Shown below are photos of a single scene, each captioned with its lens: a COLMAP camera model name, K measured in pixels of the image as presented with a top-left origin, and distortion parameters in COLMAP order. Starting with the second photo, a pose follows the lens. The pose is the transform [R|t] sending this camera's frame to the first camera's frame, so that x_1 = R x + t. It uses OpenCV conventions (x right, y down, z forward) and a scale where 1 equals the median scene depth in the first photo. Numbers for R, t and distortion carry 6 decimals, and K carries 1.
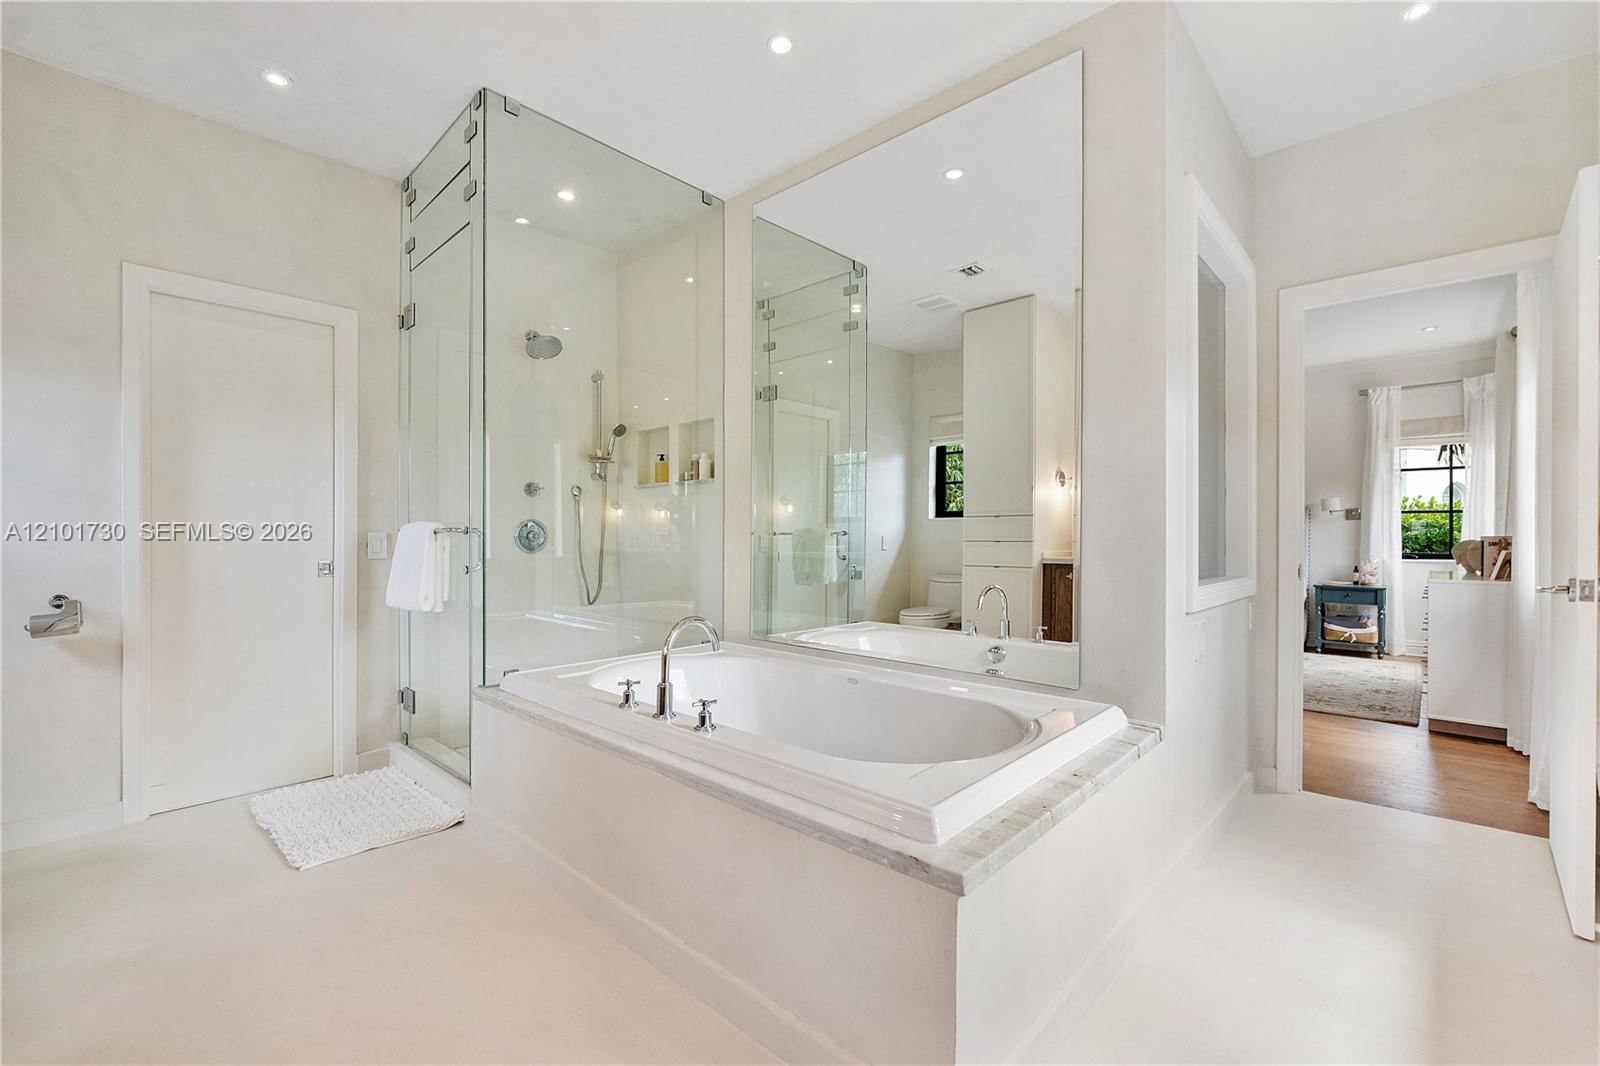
lens RADIAL K [[680.2, 0, 798.7], [0, 680.2, 533.6], [0, 0, 1]] dist [-0.005191, -0.000484]
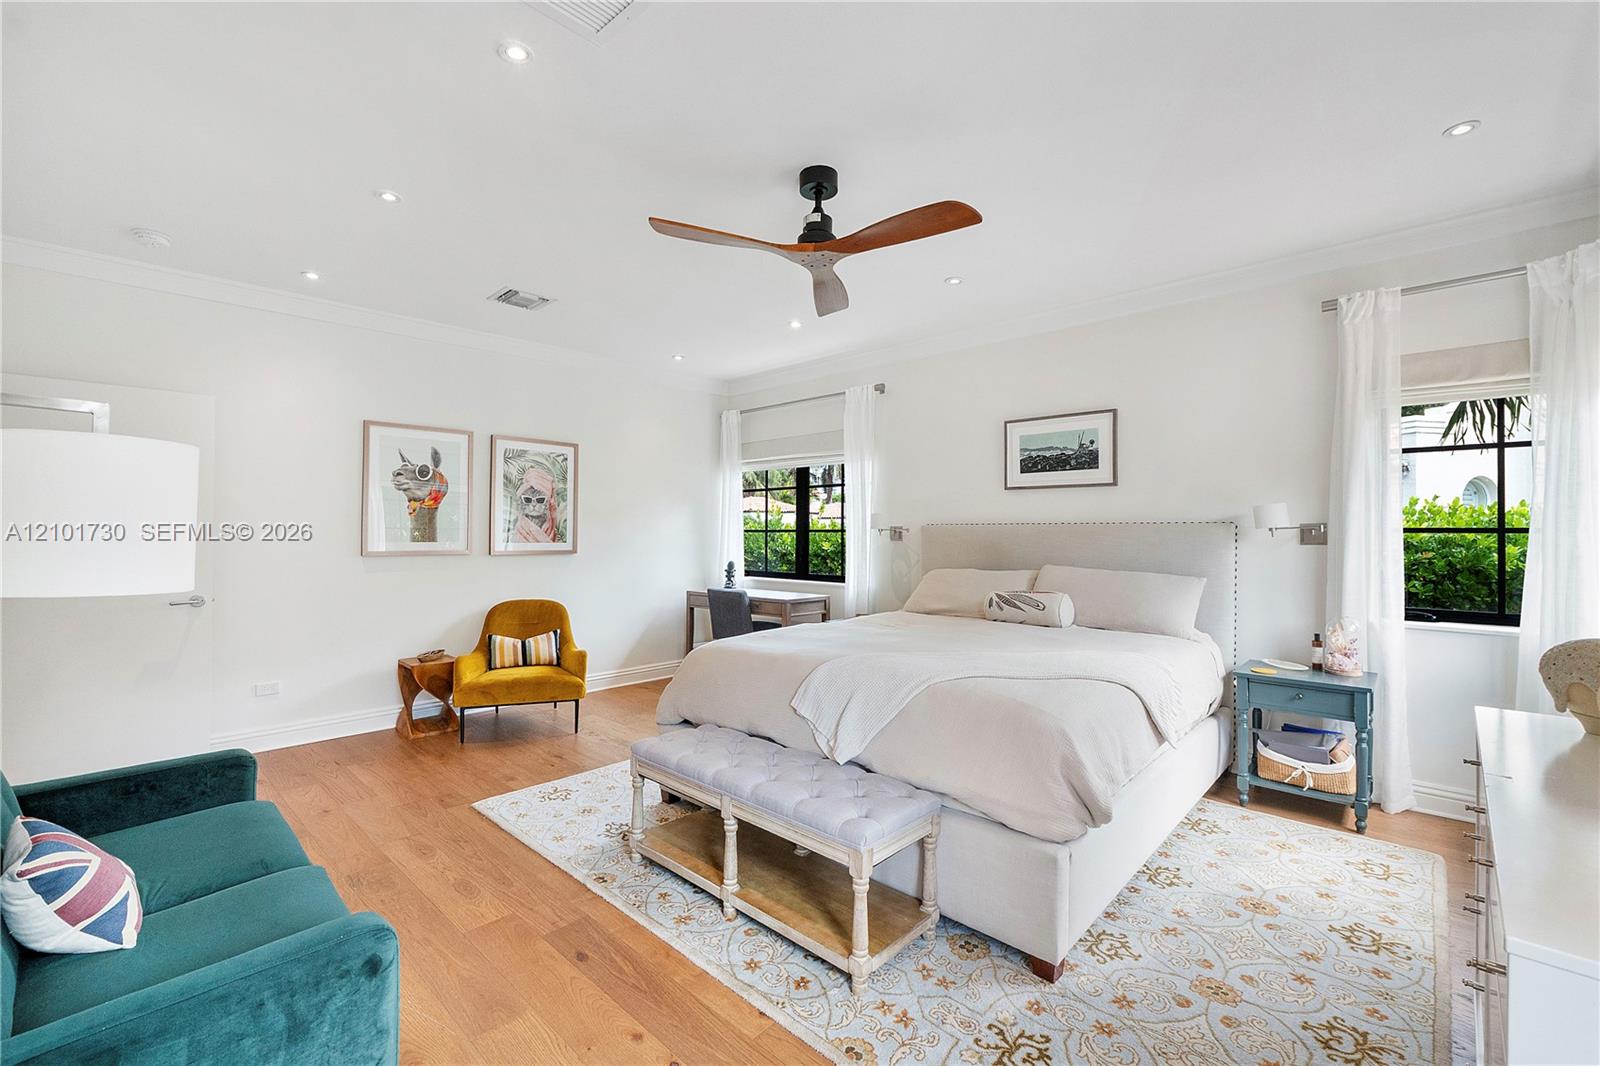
lens RADIAL K [[680.2, 0, 800.7], [0, 680.2, 531.3], [0, 0, 1]] dist [-0.005191, -0.000484]
pose [[0.999957, -0.005324, -0.007656, 0.434767], [0.005309, 0.999984, -0.001916, -0.033514], [0.007666, 0.001875, 0.999969, 0.480500]]
